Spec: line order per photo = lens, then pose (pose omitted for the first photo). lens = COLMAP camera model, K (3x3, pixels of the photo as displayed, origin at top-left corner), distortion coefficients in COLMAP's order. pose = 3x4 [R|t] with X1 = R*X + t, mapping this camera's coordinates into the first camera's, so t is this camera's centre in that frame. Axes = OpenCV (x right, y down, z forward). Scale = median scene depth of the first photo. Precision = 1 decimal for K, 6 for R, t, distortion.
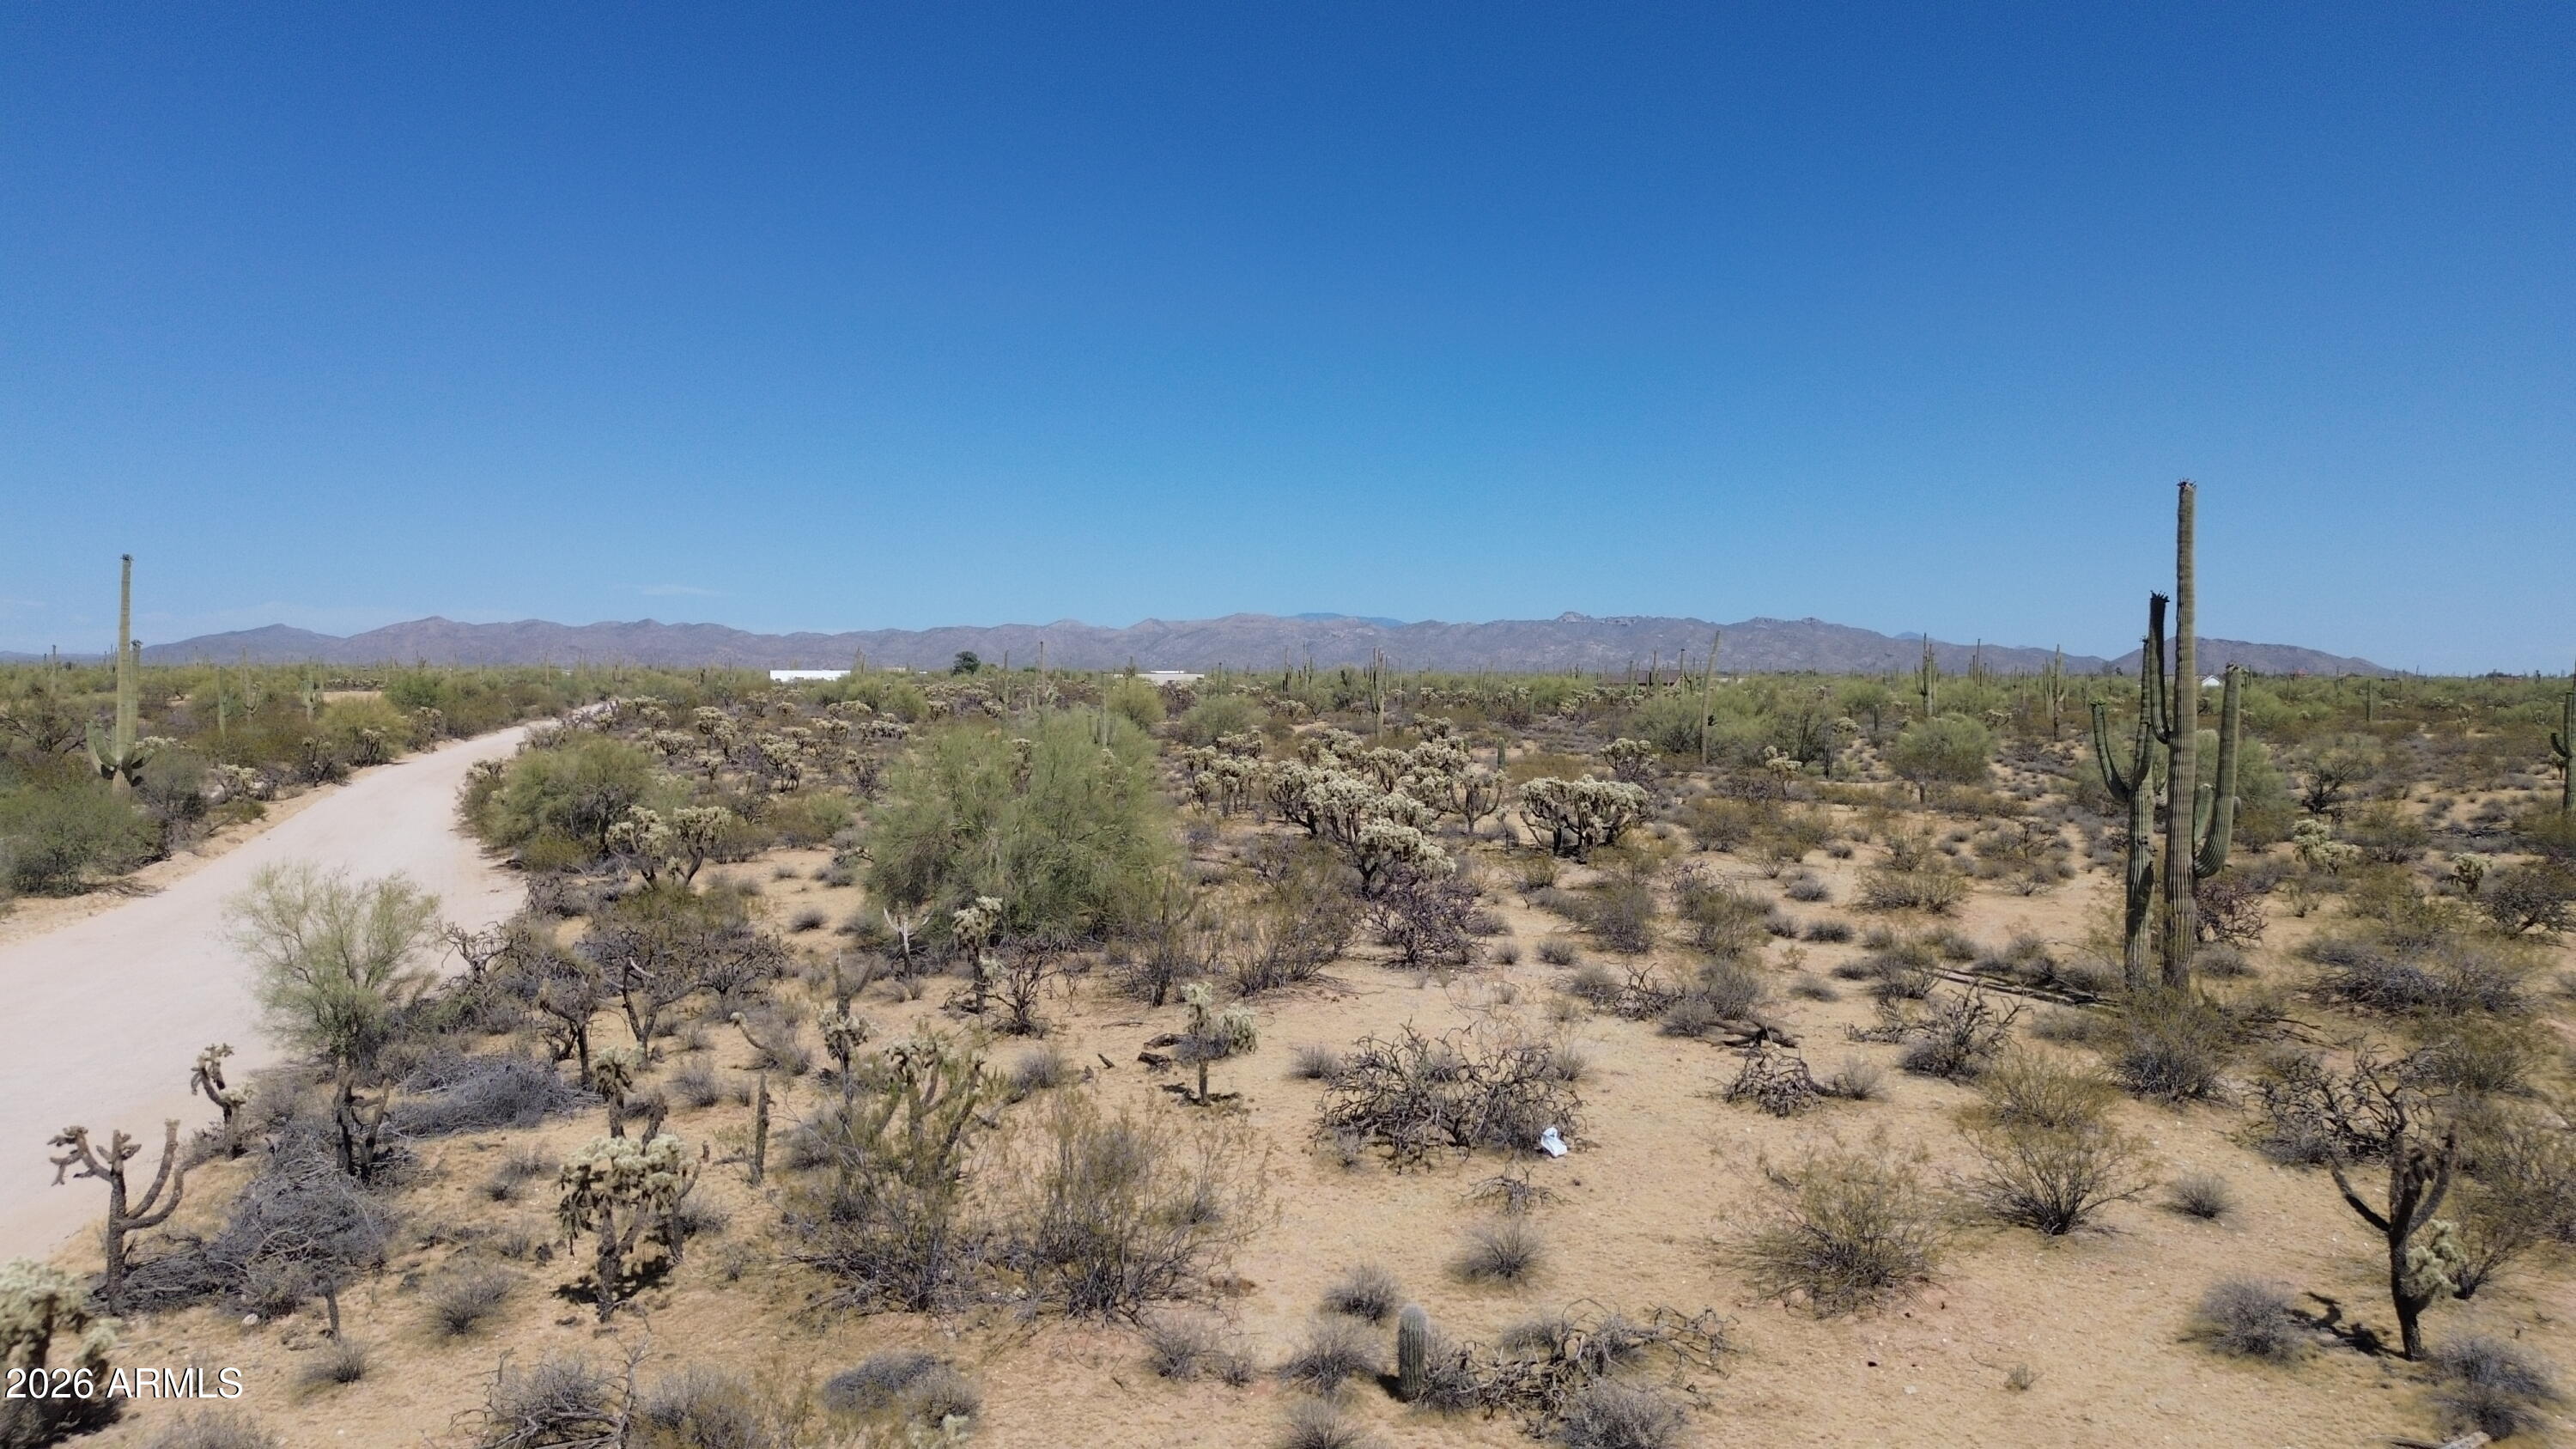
lens RADIAL K [[1821.0, 0, 1291.1], [0, 1821.0, 704.2], [0, 0, 1]] dist [0.080503, -0.083844]
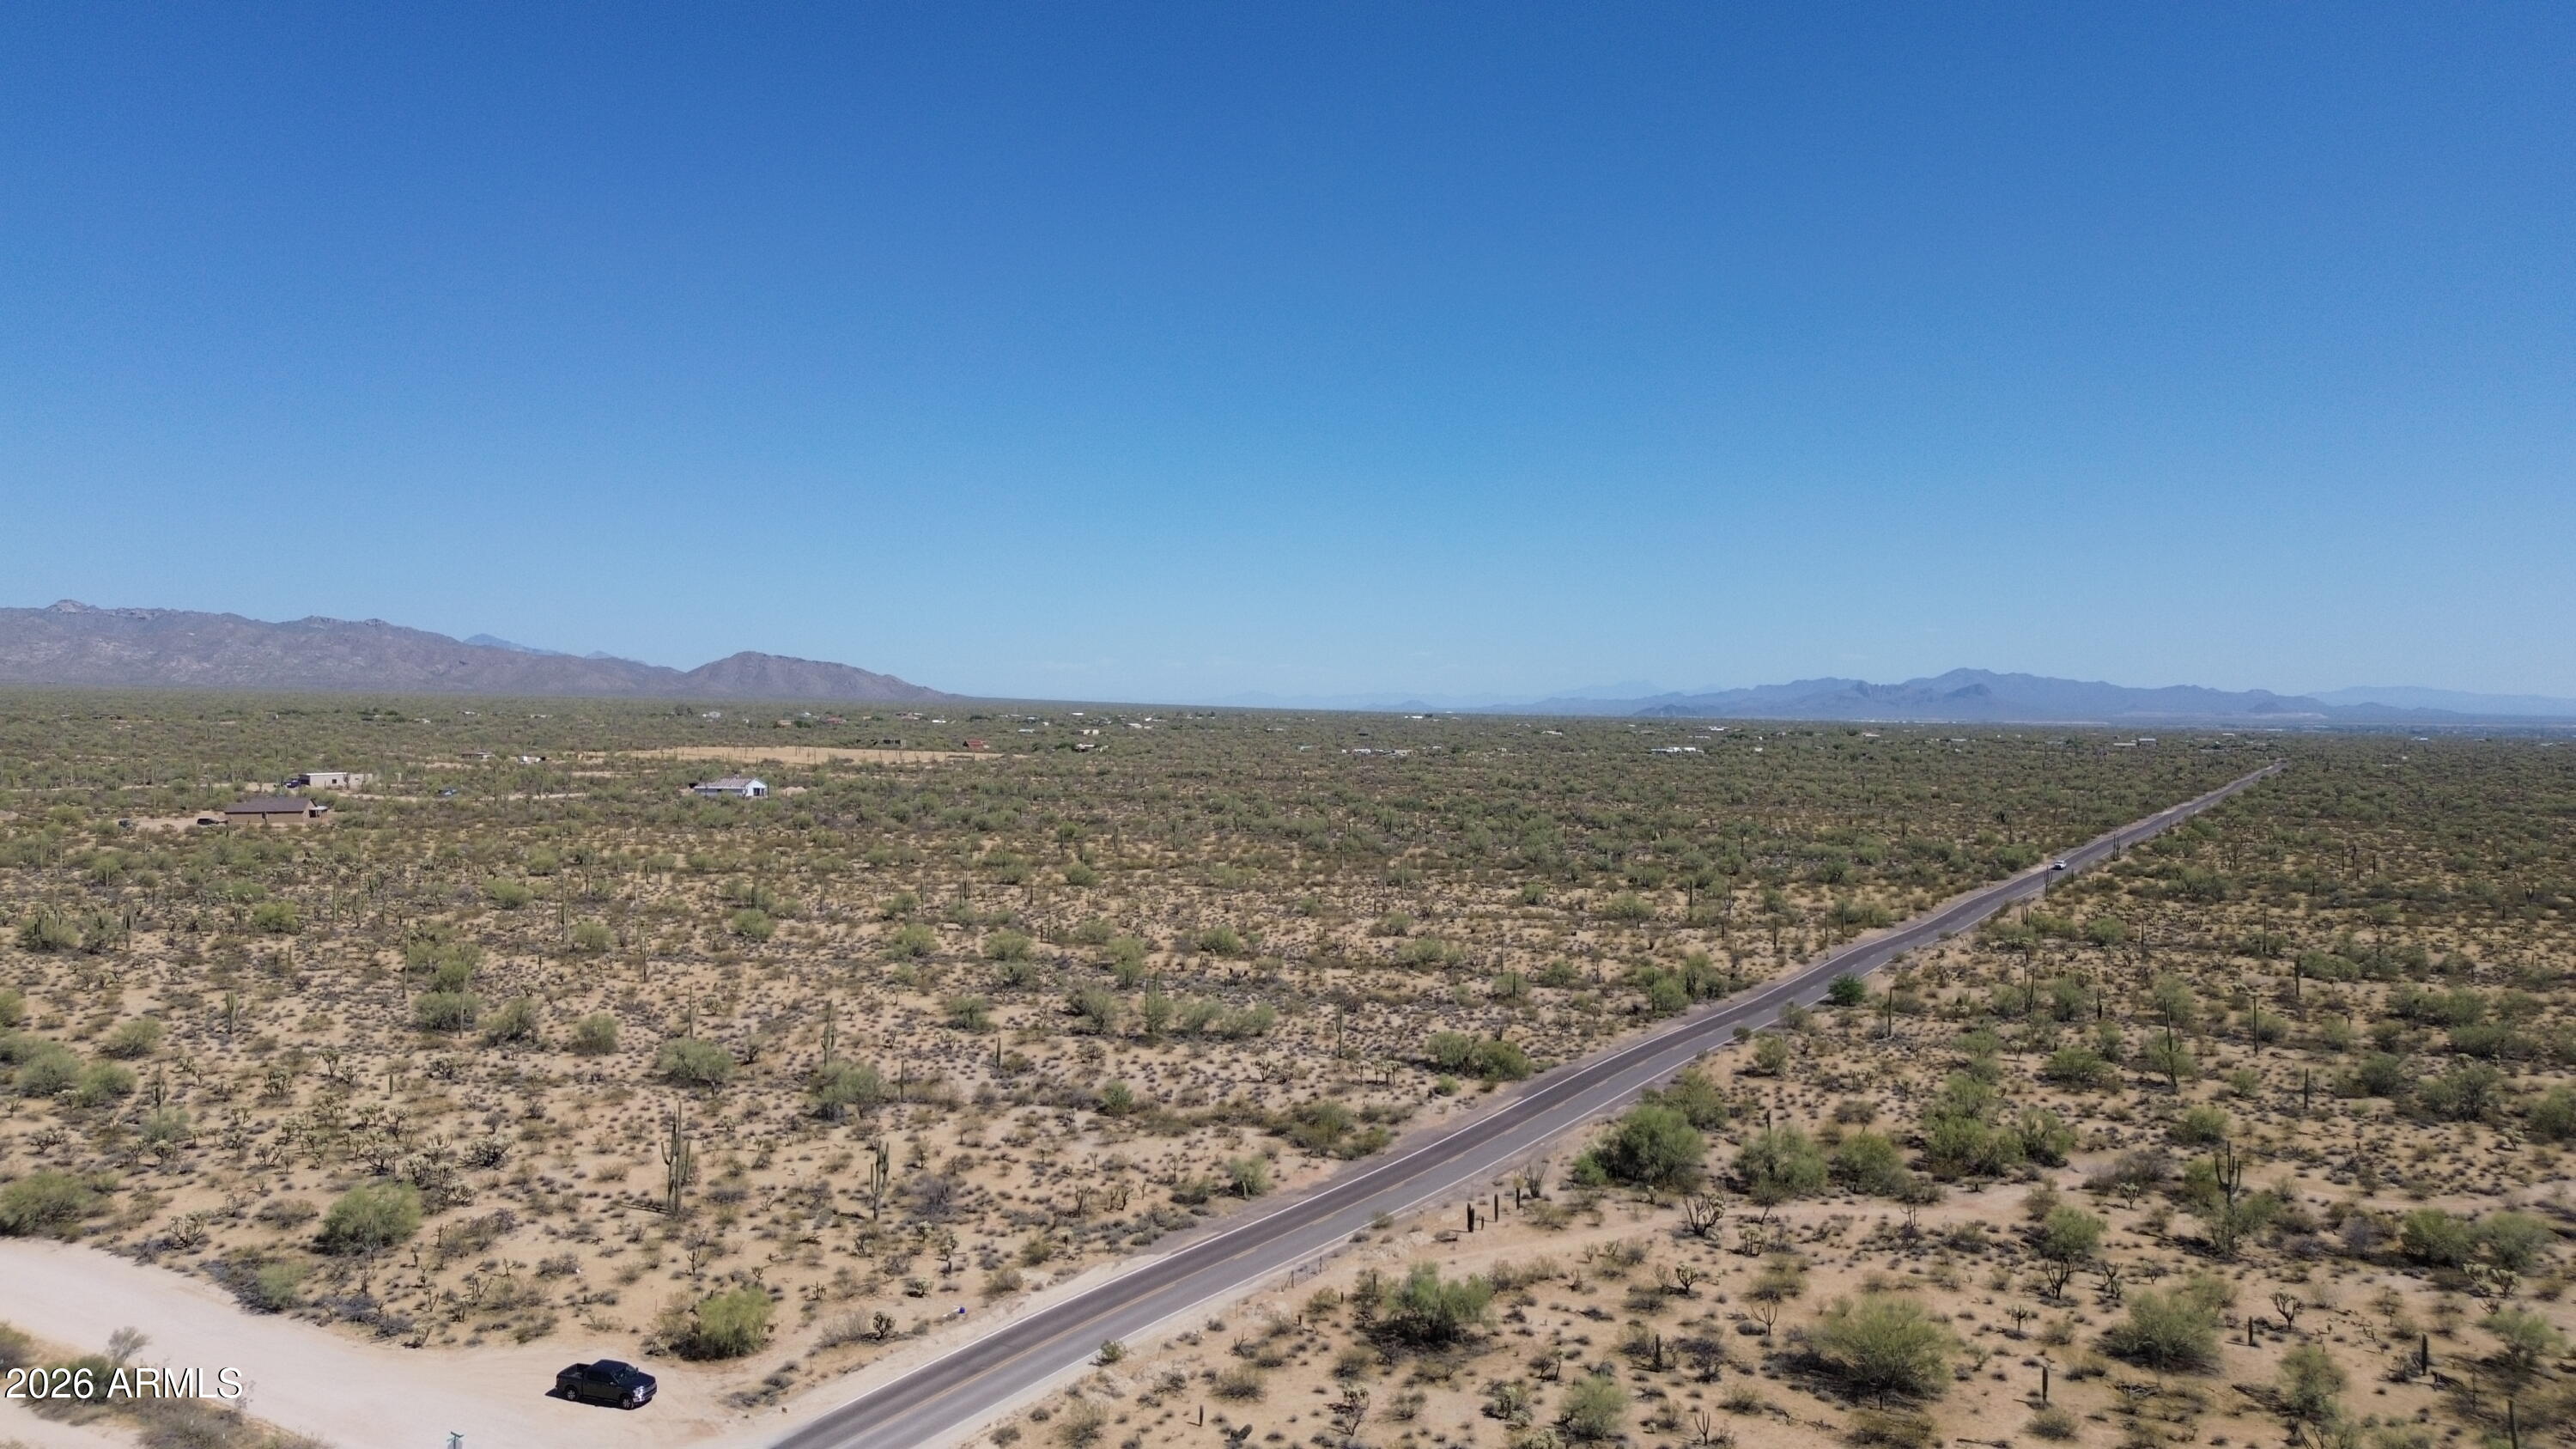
lens RADIAL K [[1821.0, 0, 1295.9], [0, 1821.0, 681.2], [0, 0, 1]] dist [0.080503, -0.083844]
pose [[0.738452, 0.013579, 0.674169, -0.873187], [-0.004532, 0.999875, -0.015175, -0.634395], [-0.674291, 0.008150, 0.738421, -2.004903]]
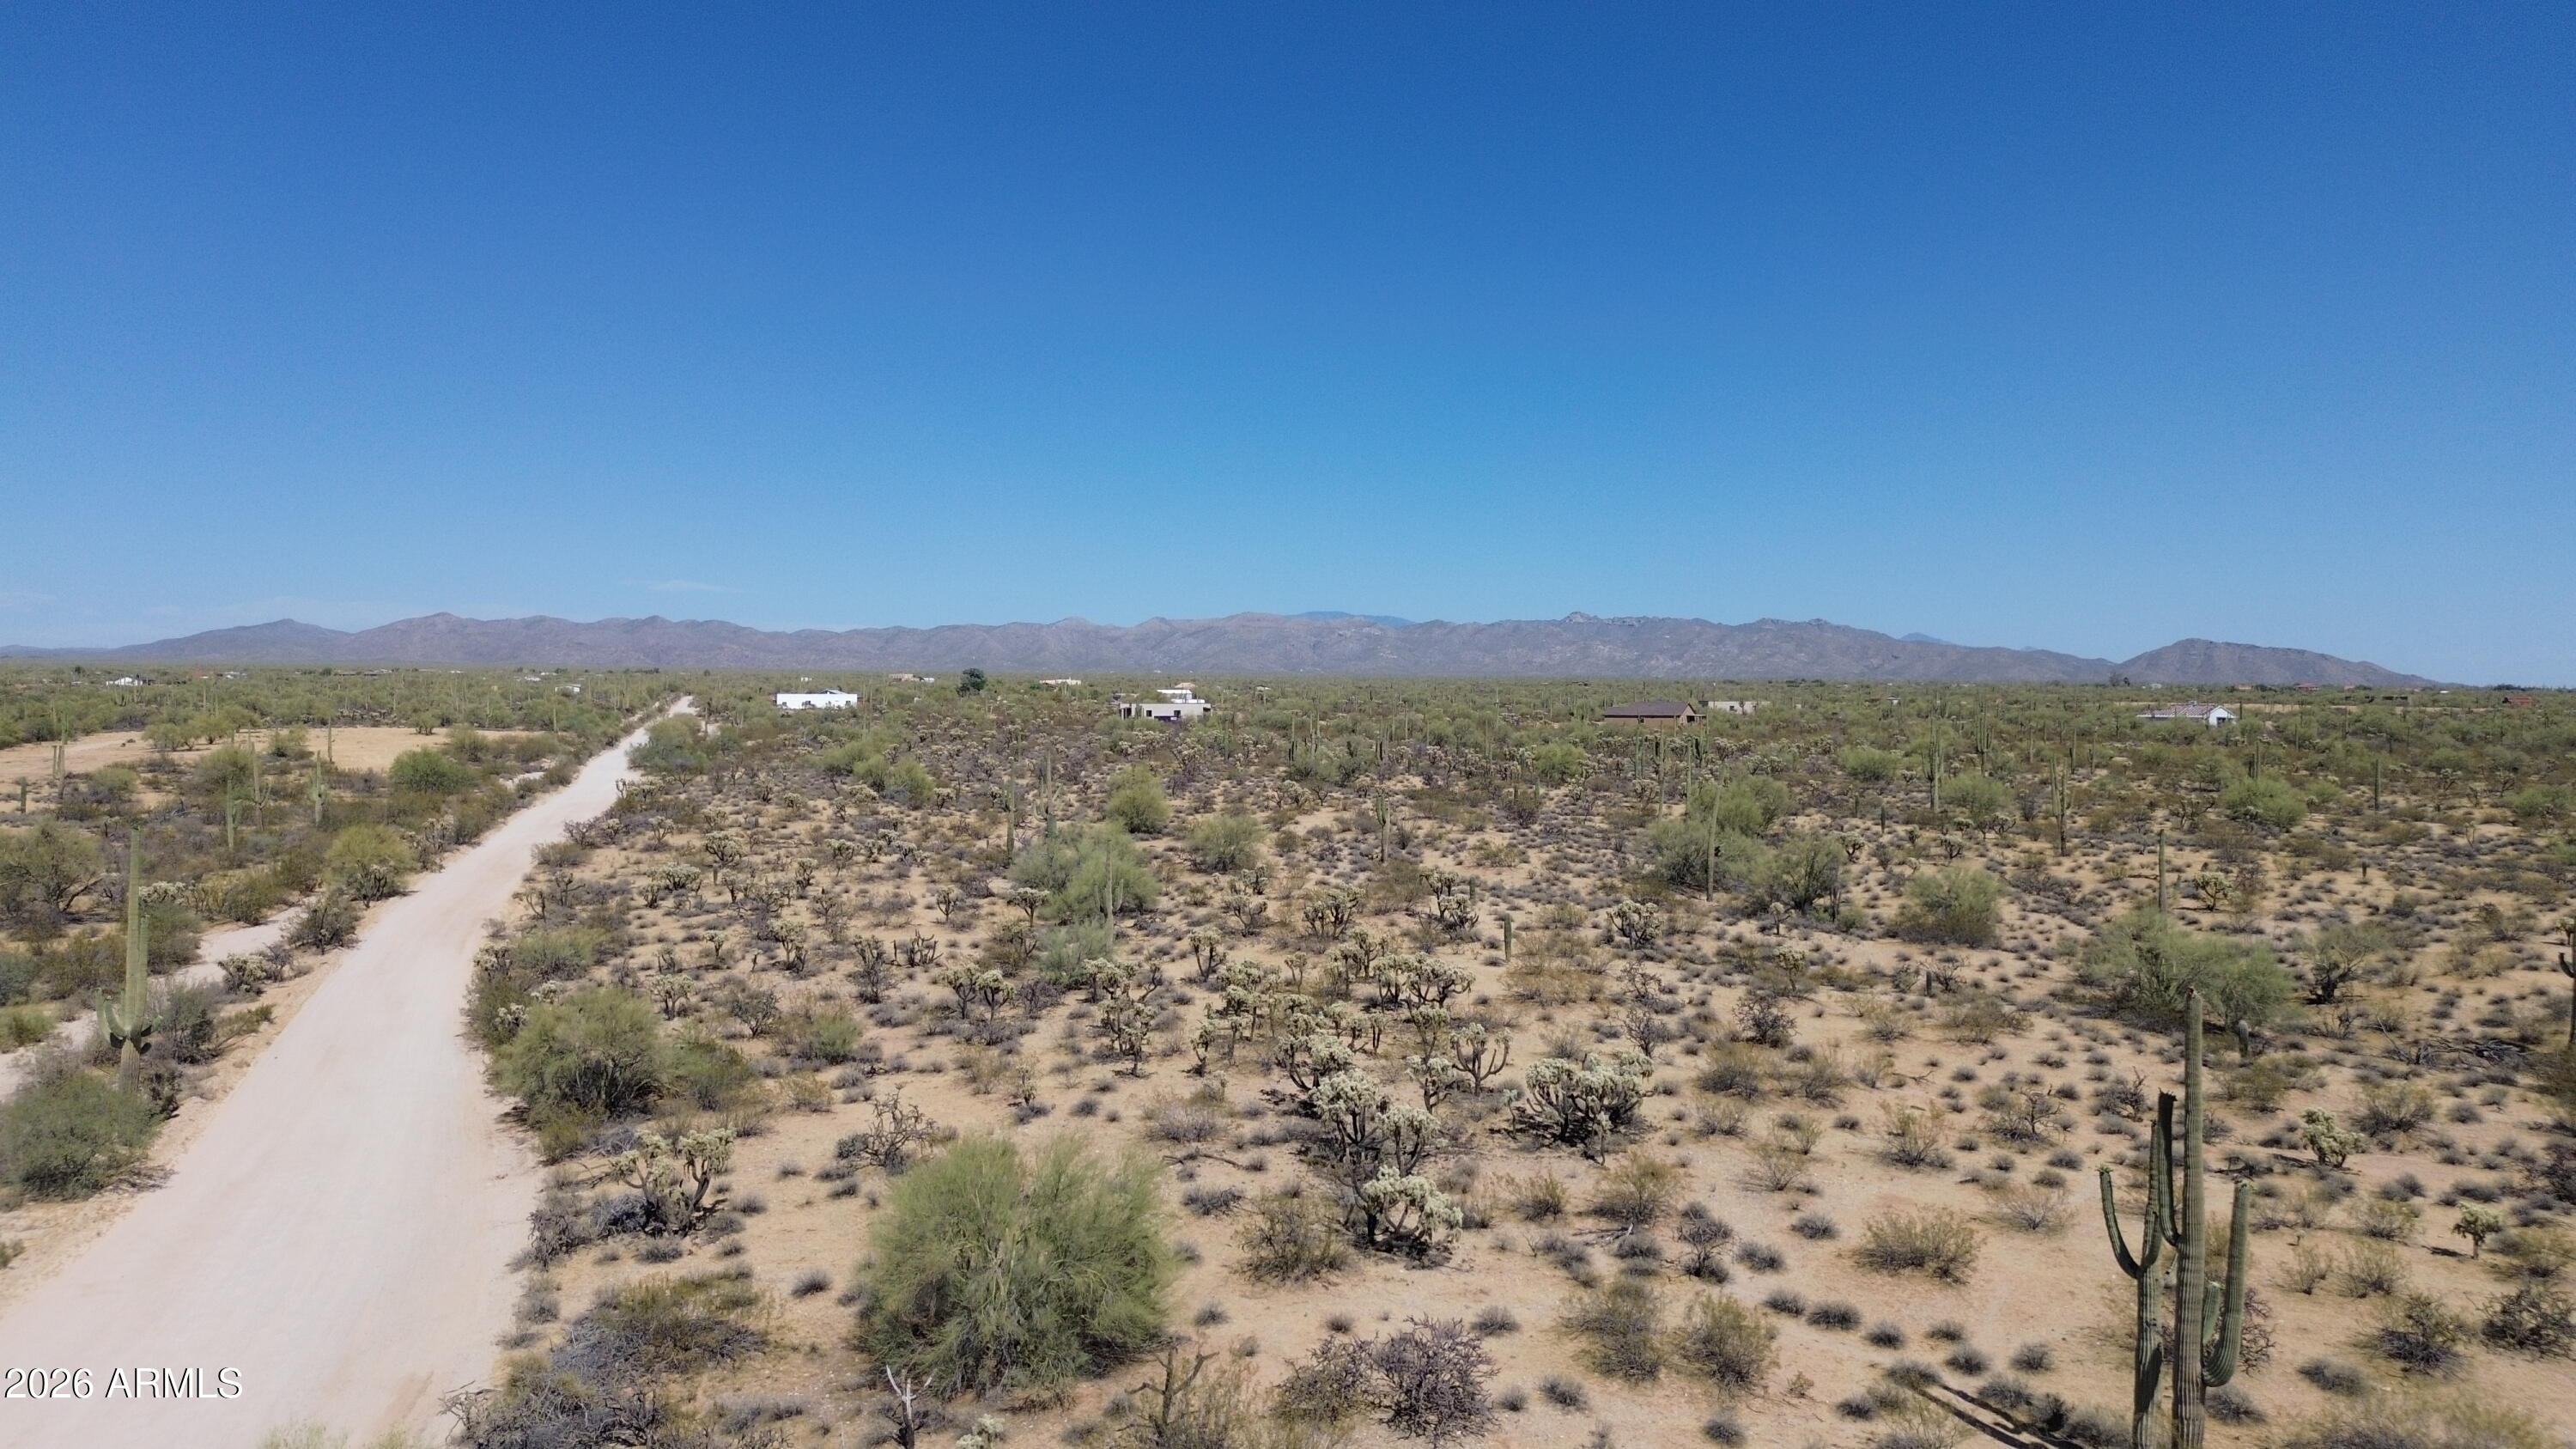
lens RADIAL K [[1821.0, 0, 1291.5], [0, 1821.0, 716.5], [0, 0, 1]] dist [0.080503, -0.083844]
pose [[0.999986, 0.004389, -0.003109, -0.000593], [-0.004364, 0.999958, 0.008079, -0.151610], [0.003145, -0.008065, 0.999963, 0.000627]]
